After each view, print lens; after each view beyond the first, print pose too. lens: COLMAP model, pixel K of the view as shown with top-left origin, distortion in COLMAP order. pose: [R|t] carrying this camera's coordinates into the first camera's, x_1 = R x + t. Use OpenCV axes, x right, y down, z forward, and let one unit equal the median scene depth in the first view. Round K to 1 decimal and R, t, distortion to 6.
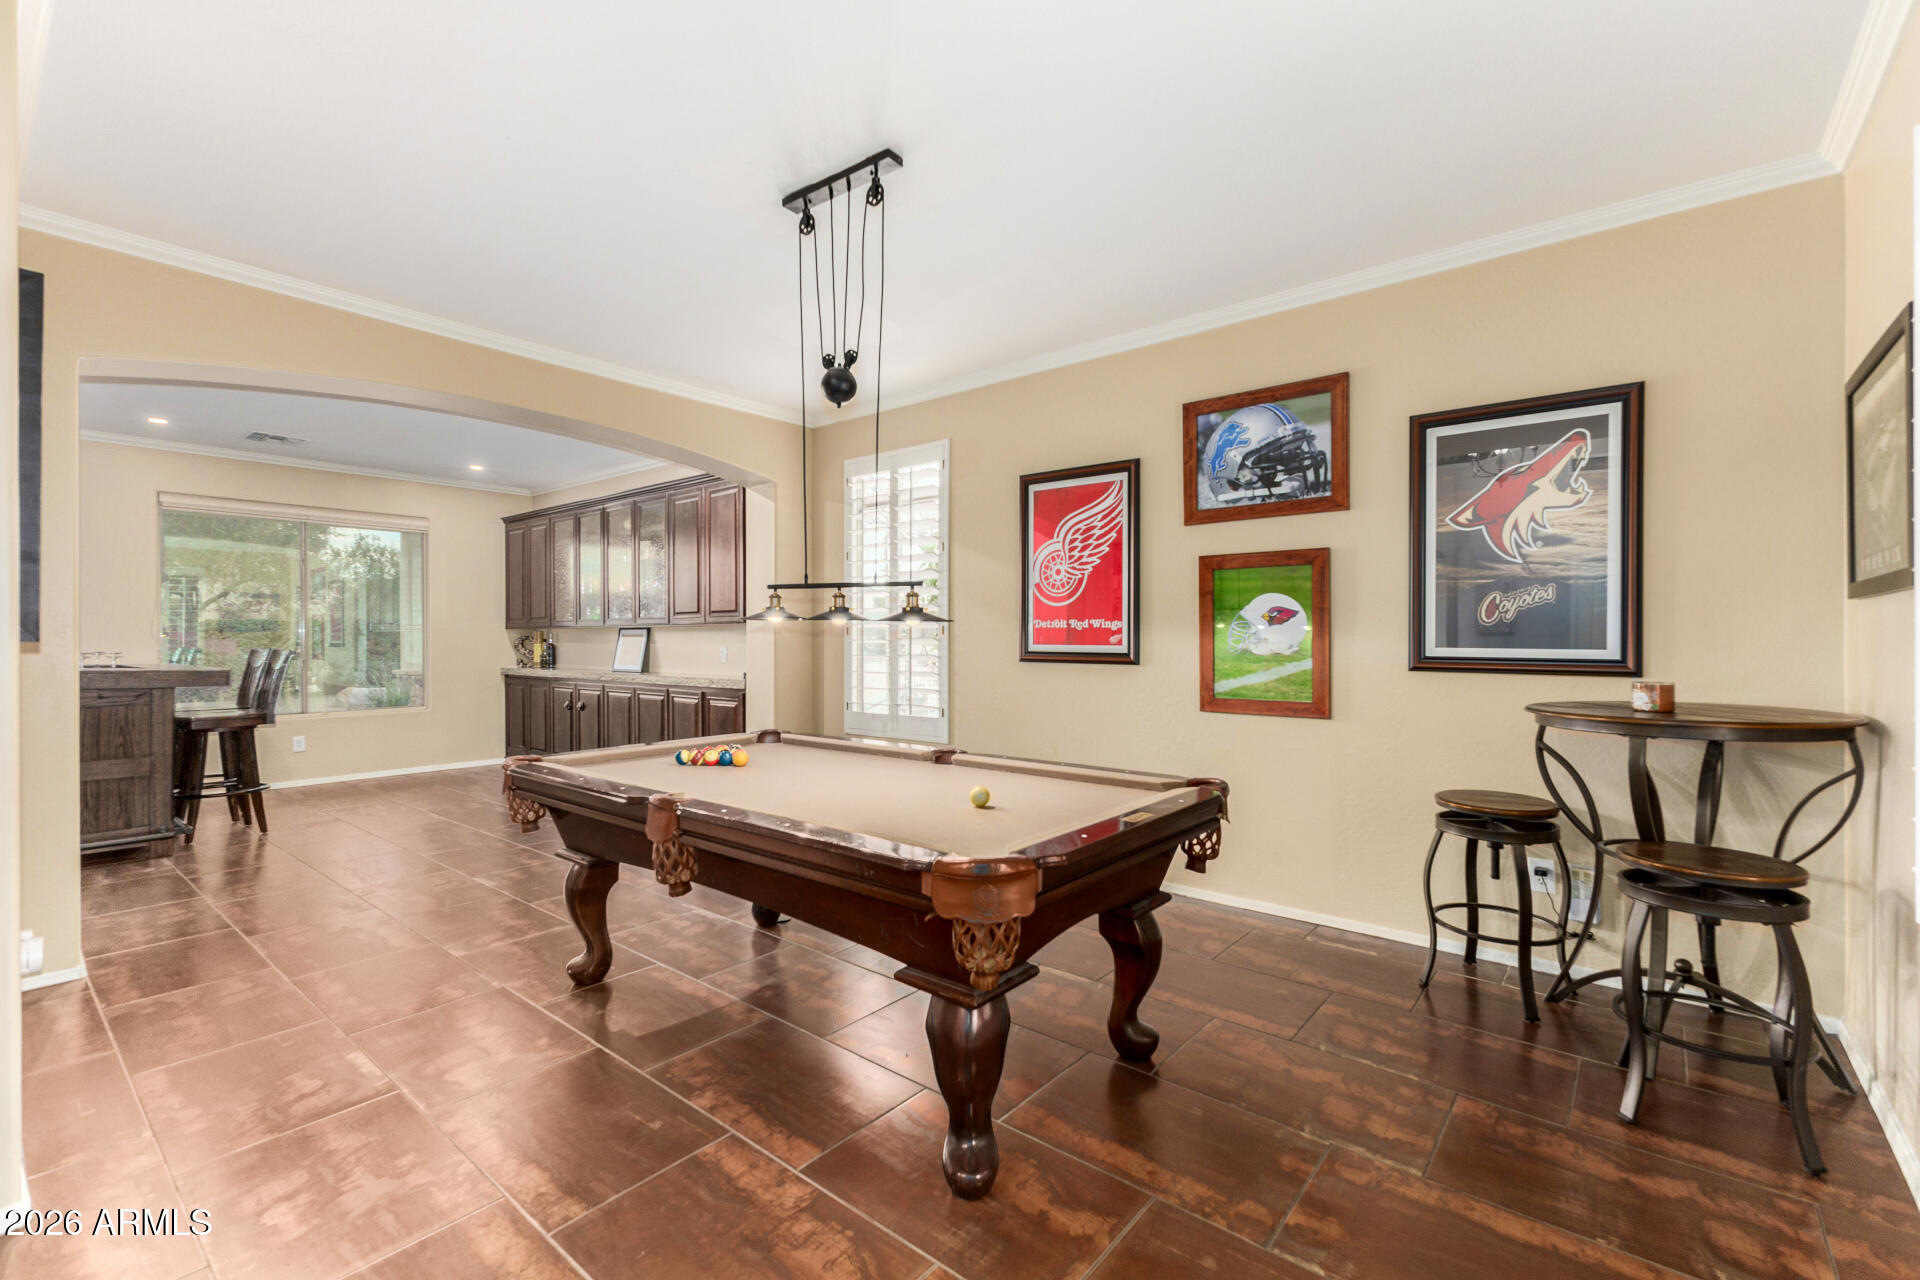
lens RADIAL K [[827.2, 0, 963.3], [0, 827.2, 634.5], [0, 0, 1]] dist [0.012970, -0.002368]
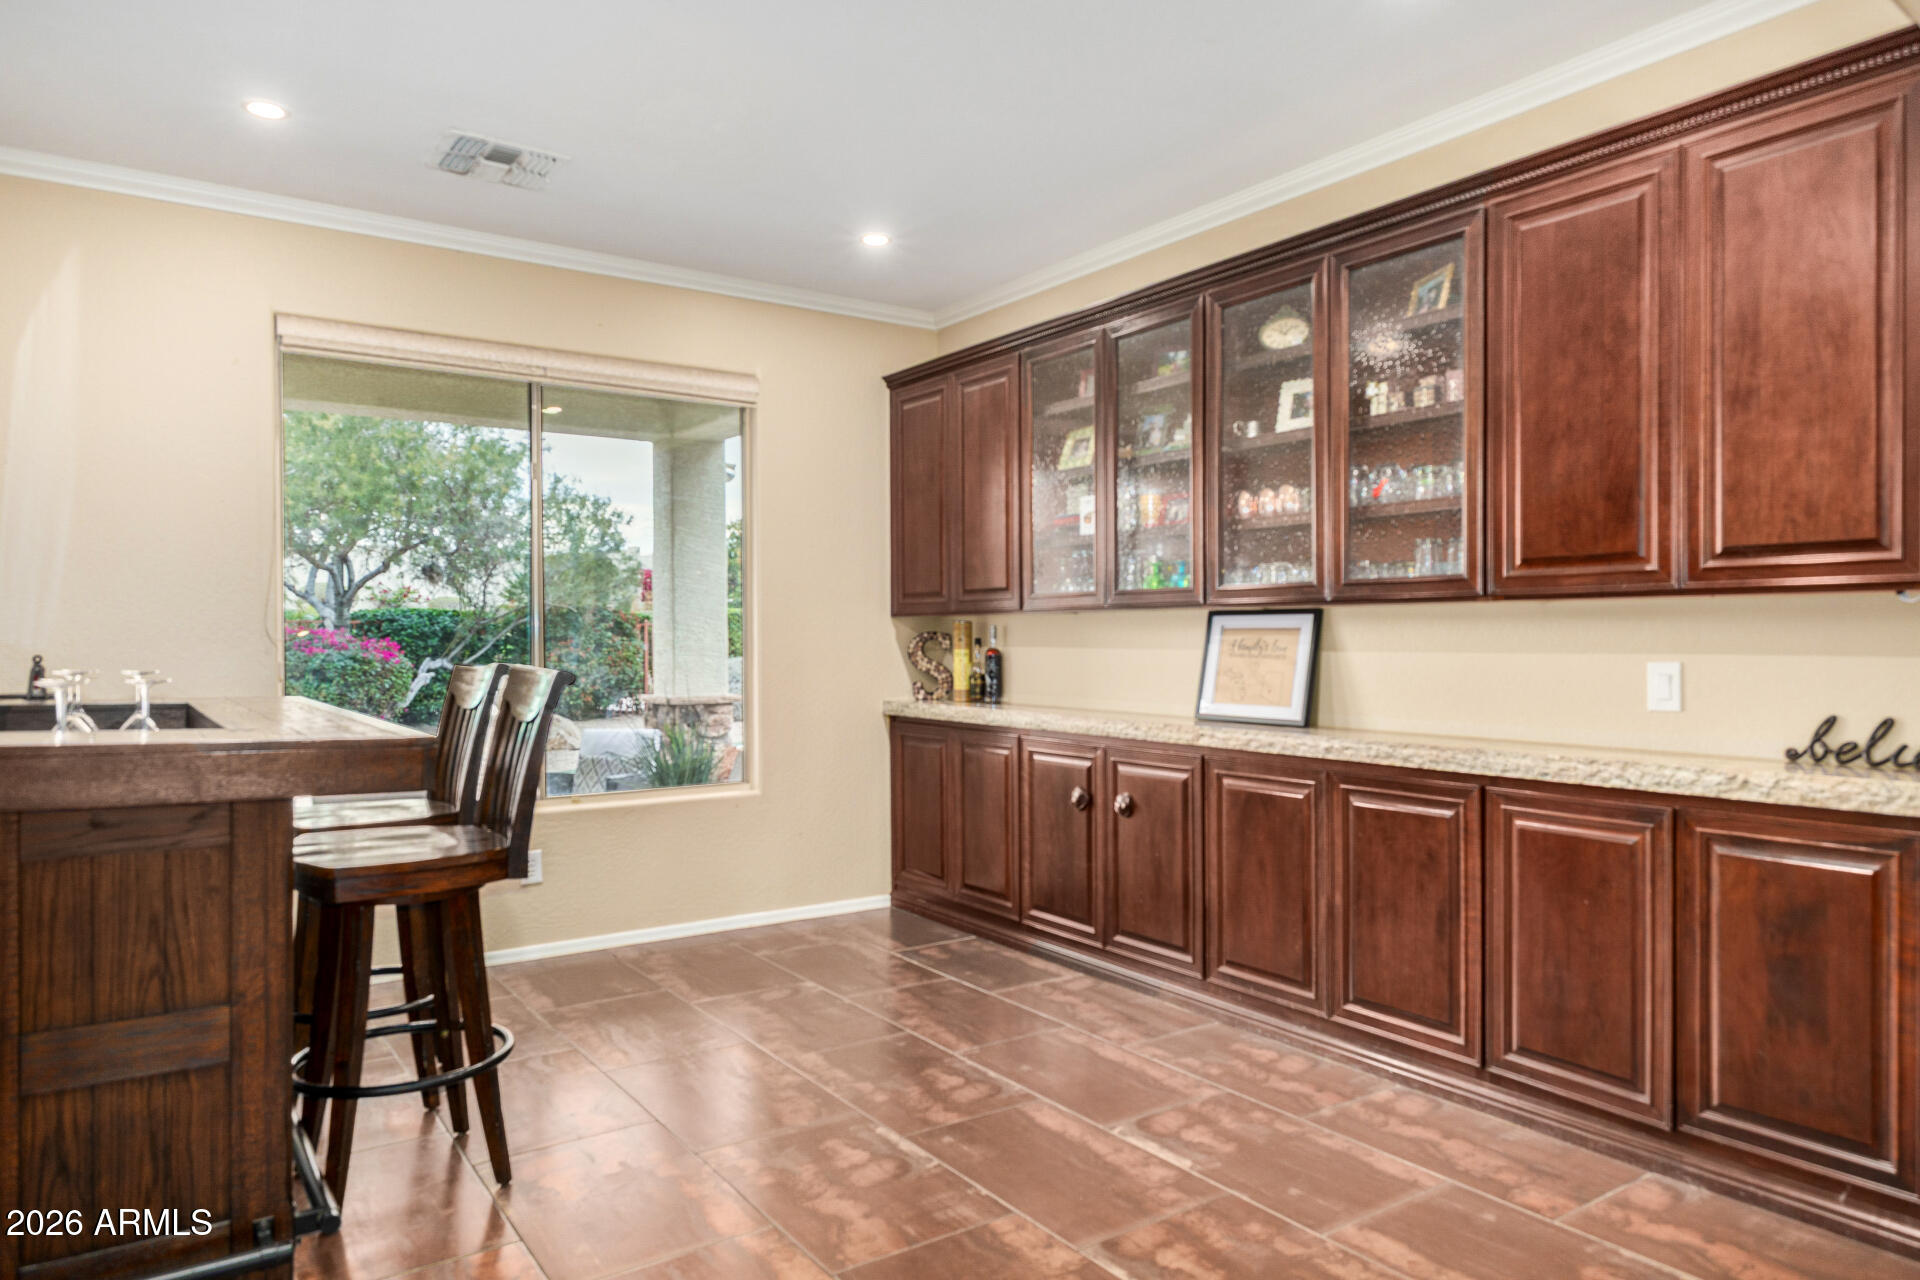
lens RADIAL K [[1211.2, 0, 958.2], [0, 1211.2, 643.0], [0, 0, 1]] dist [0.000692, 0.001286]
pose [[0.961787, 0.002149, -0.273789, -0.506462], [0.000235, 0.999962, 0.008675, 0.002978], [0.273797, -0.008408, 0.961751, 0.553279]]
